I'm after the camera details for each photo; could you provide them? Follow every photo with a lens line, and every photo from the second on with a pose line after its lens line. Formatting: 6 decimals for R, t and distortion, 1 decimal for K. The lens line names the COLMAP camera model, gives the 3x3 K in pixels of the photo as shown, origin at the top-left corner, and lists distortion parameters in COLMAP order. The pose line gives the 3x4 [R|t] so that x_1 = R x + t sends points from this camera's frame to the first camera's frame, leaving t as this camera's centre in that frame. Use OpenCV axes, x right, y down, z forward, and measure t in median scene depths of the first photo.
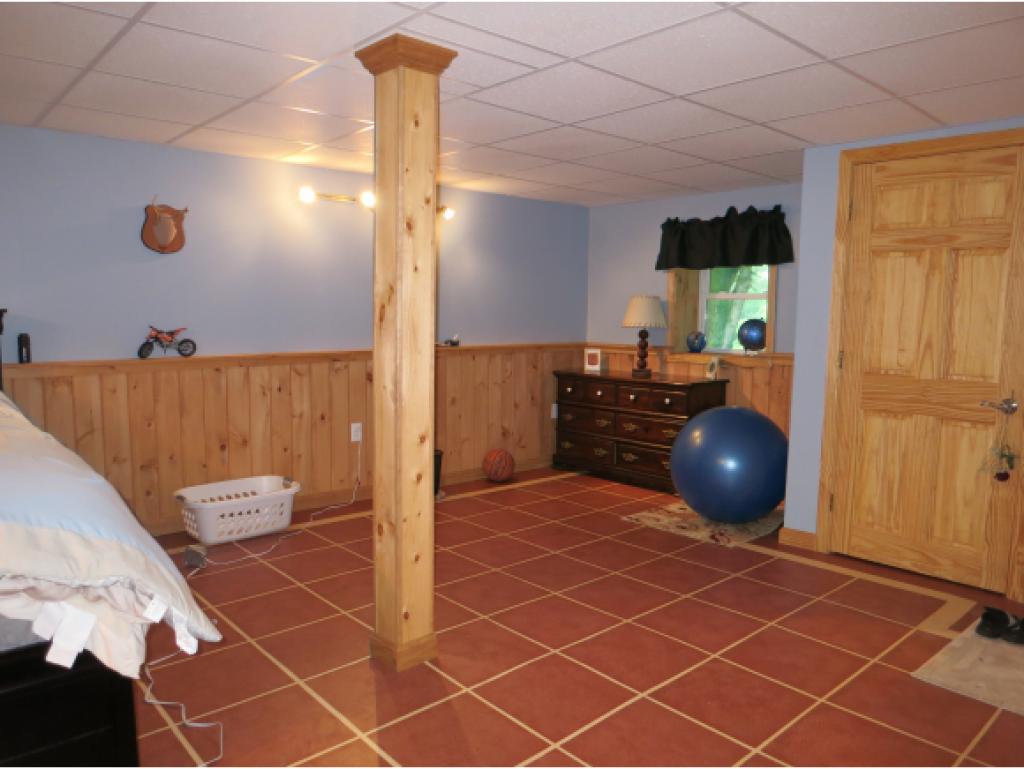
lens RADIAL K [[730.4, 0, 511.2], [0, 730.4, 387.4], [0, 0, 1]] dist [-0.038924, -0.004292]
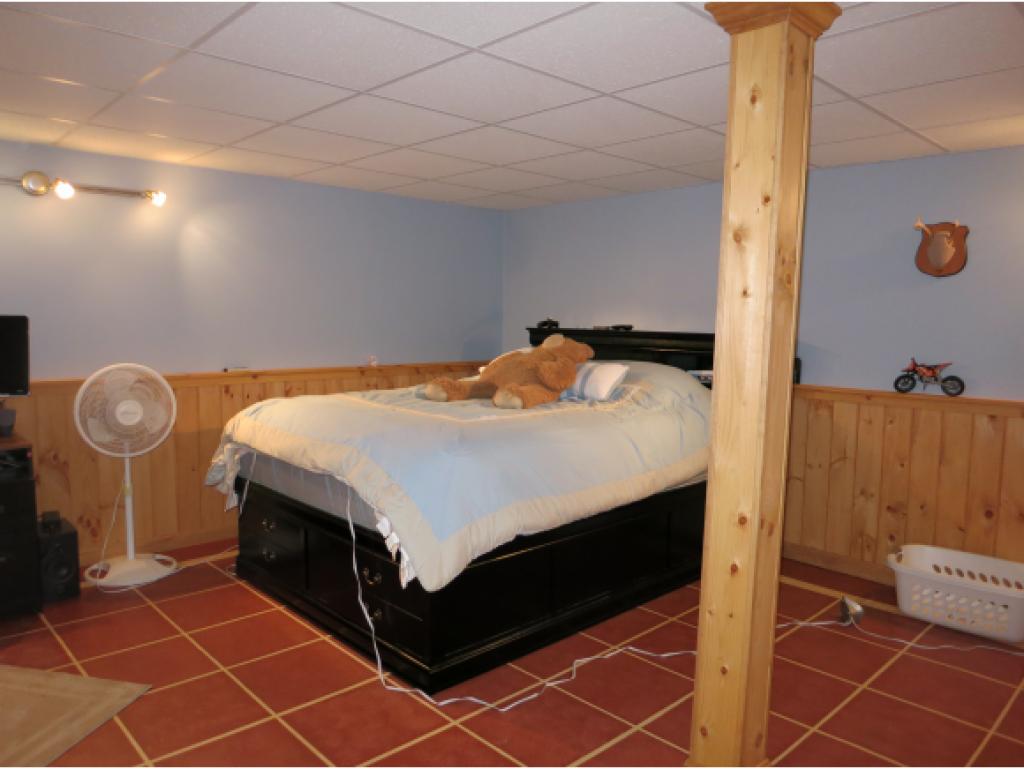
lens RADIAL K [[730.4, 0, 511.5], [0, 730.4, 383.2], [0, 0, 1]] dist [-0.038924, -0.004292]
pose [[0.039465, 0.081935, -0.995856, 0.385775], [-0.122181, 0.989549, 0.076574, -0.061190], [0.991723, 0.118653, 0.049063, 0.457445]]
